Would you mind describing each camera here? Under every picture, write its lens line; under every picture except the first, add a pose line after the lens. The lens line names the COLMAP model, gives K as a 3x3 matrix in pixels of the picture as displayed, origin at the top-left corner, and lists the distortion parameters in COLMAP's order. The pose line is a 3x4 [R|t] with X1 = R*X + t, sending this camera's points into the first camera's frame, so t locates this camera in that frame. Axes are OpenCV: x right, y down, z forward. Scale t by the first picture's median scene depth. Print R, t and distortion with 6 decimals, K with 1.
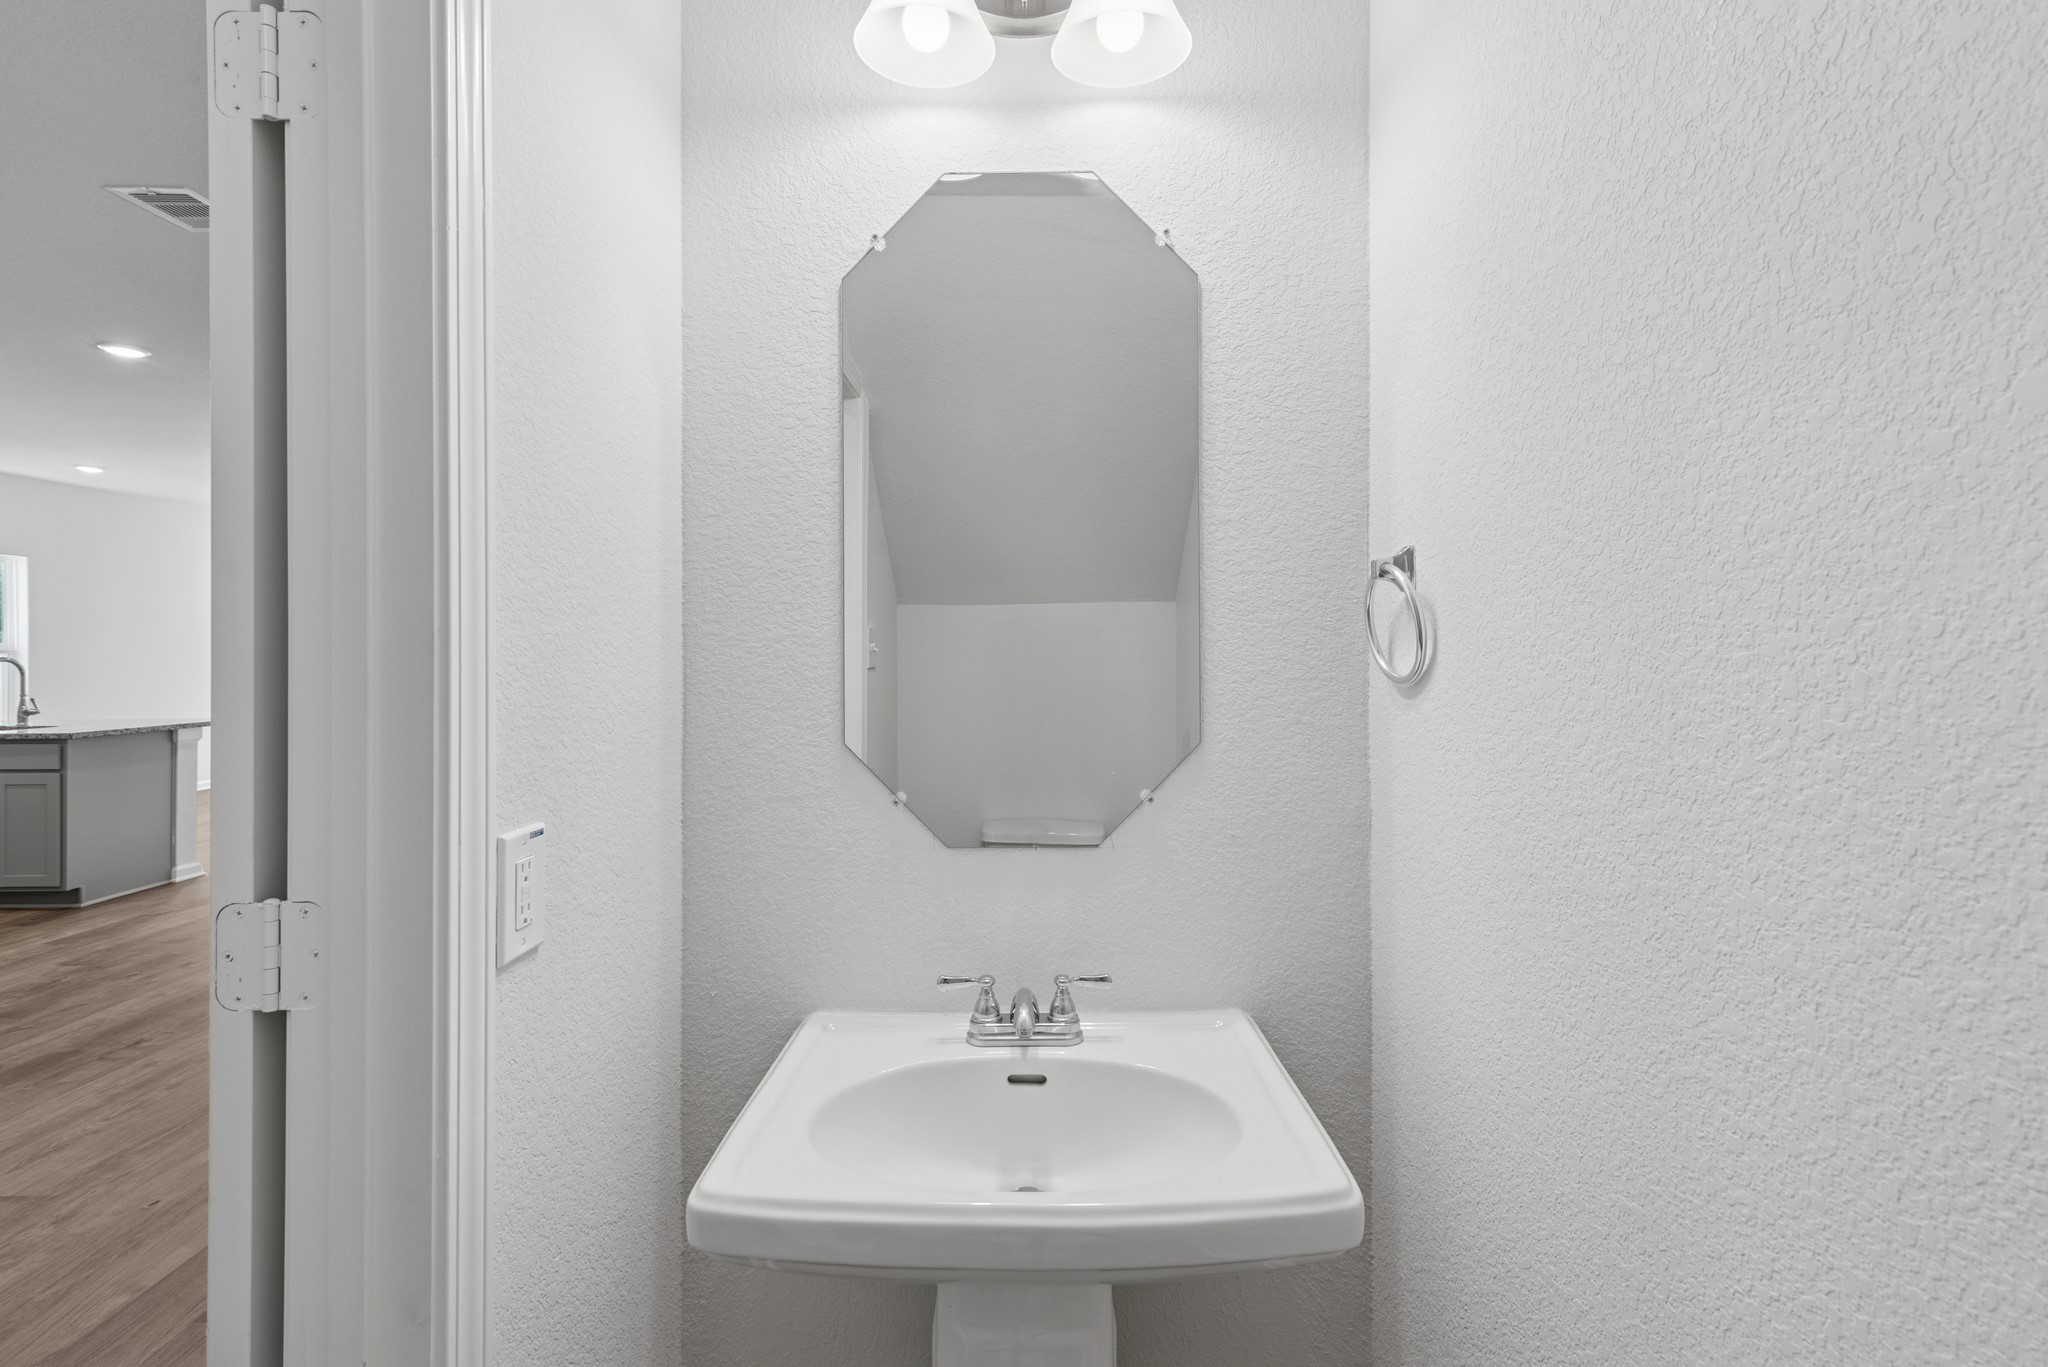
lens RADIAL K [[935.0, 0, 1033.0], [0, 935.0, 641.9], [0, 0, 1]] dist [0.016467, -0.001542]
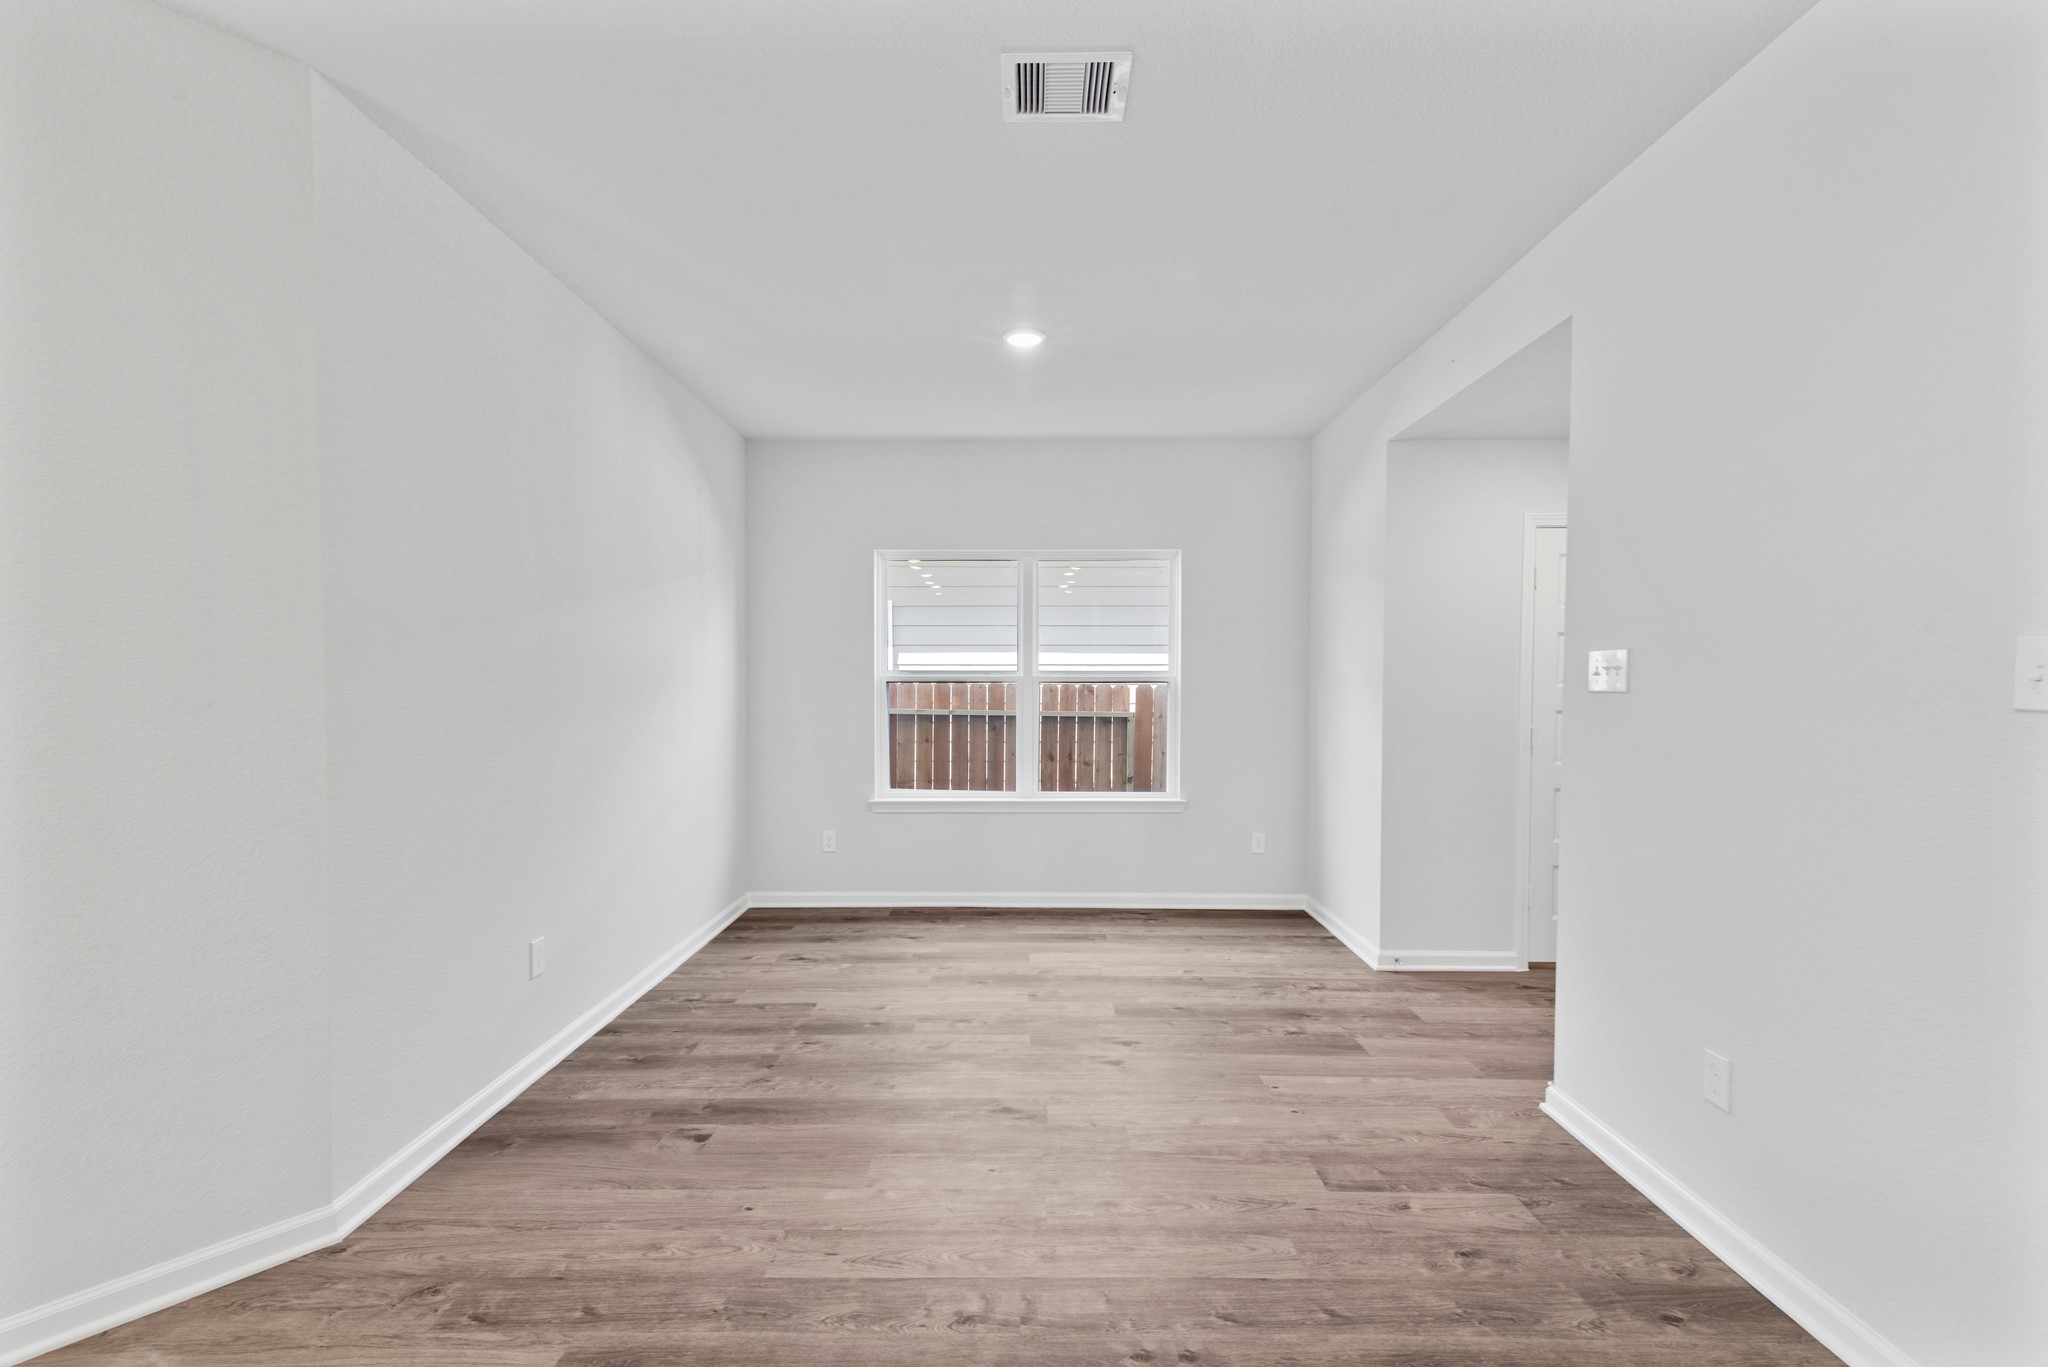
lens RADIAL K [[935.0, 0, 1013.4], [0, 935.0, 699.5], [0, 0, 1]] dist [0.016467, -0.001542]
pose [[0.011690, -0.014777, 0.999822, -1.012039], [-0.007304, 0.999863, 0.014863, 0.011135], [-0.999905, -0.007477, 0.011580, 0.635817]]
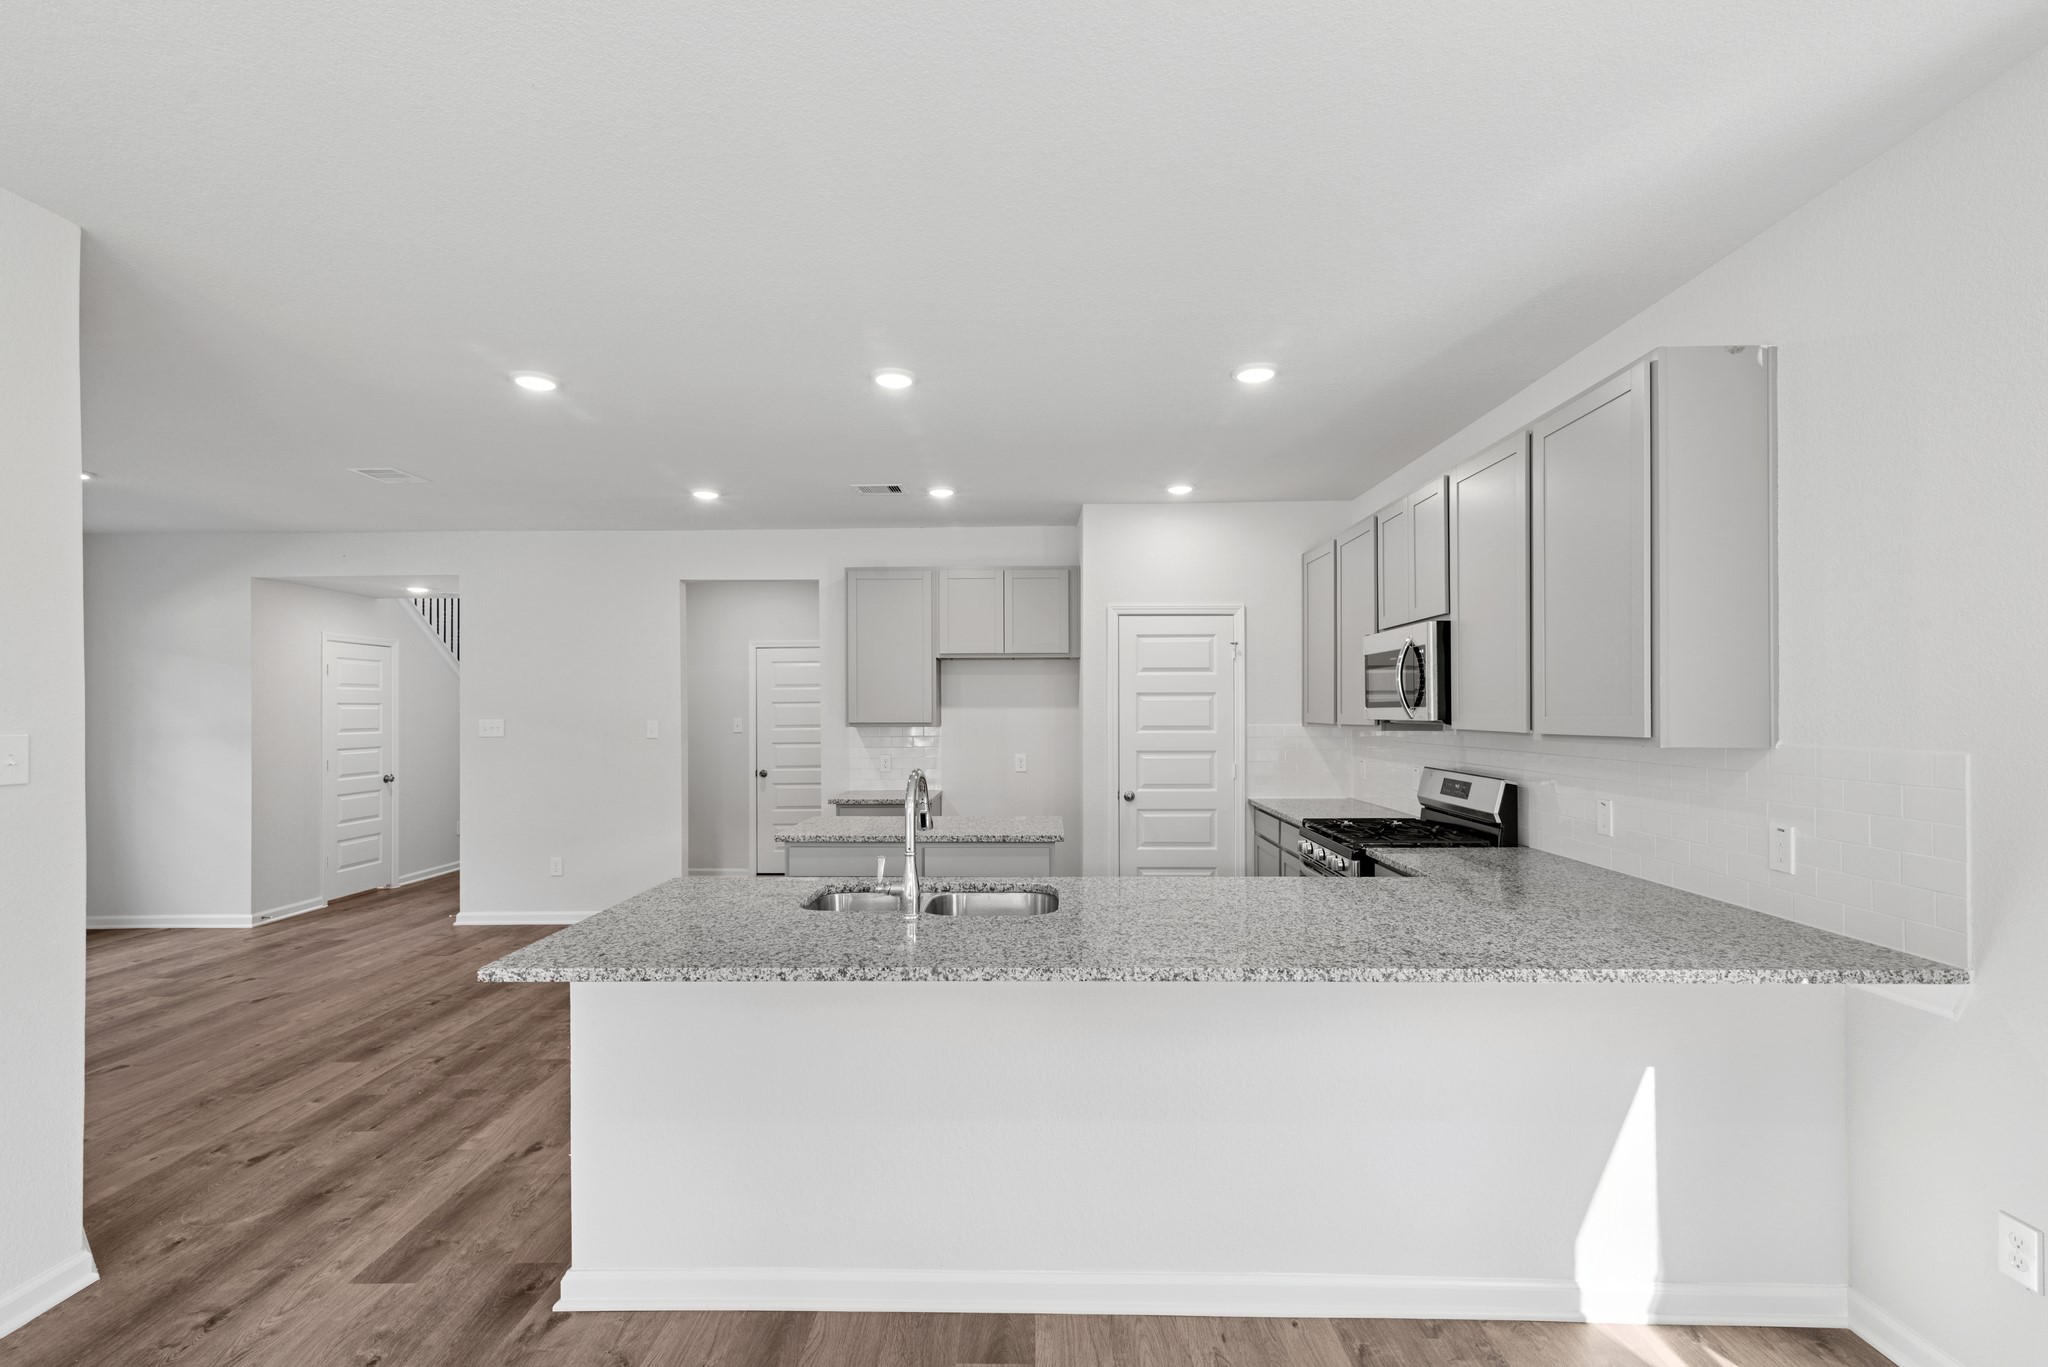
lens RADIAL K [[935.0, 0, 1030.9], [0, 935.0, 700.8], [0, 0, 1]] dist [0.016467, -0.001542]
pose [[-0.999821, 0.011049, 0.015379, -1.253426], [0.010805, 0.999816, -0.015837, -0.011499], [-0.015551, -0.015668, -0.999756, 1.622814]]
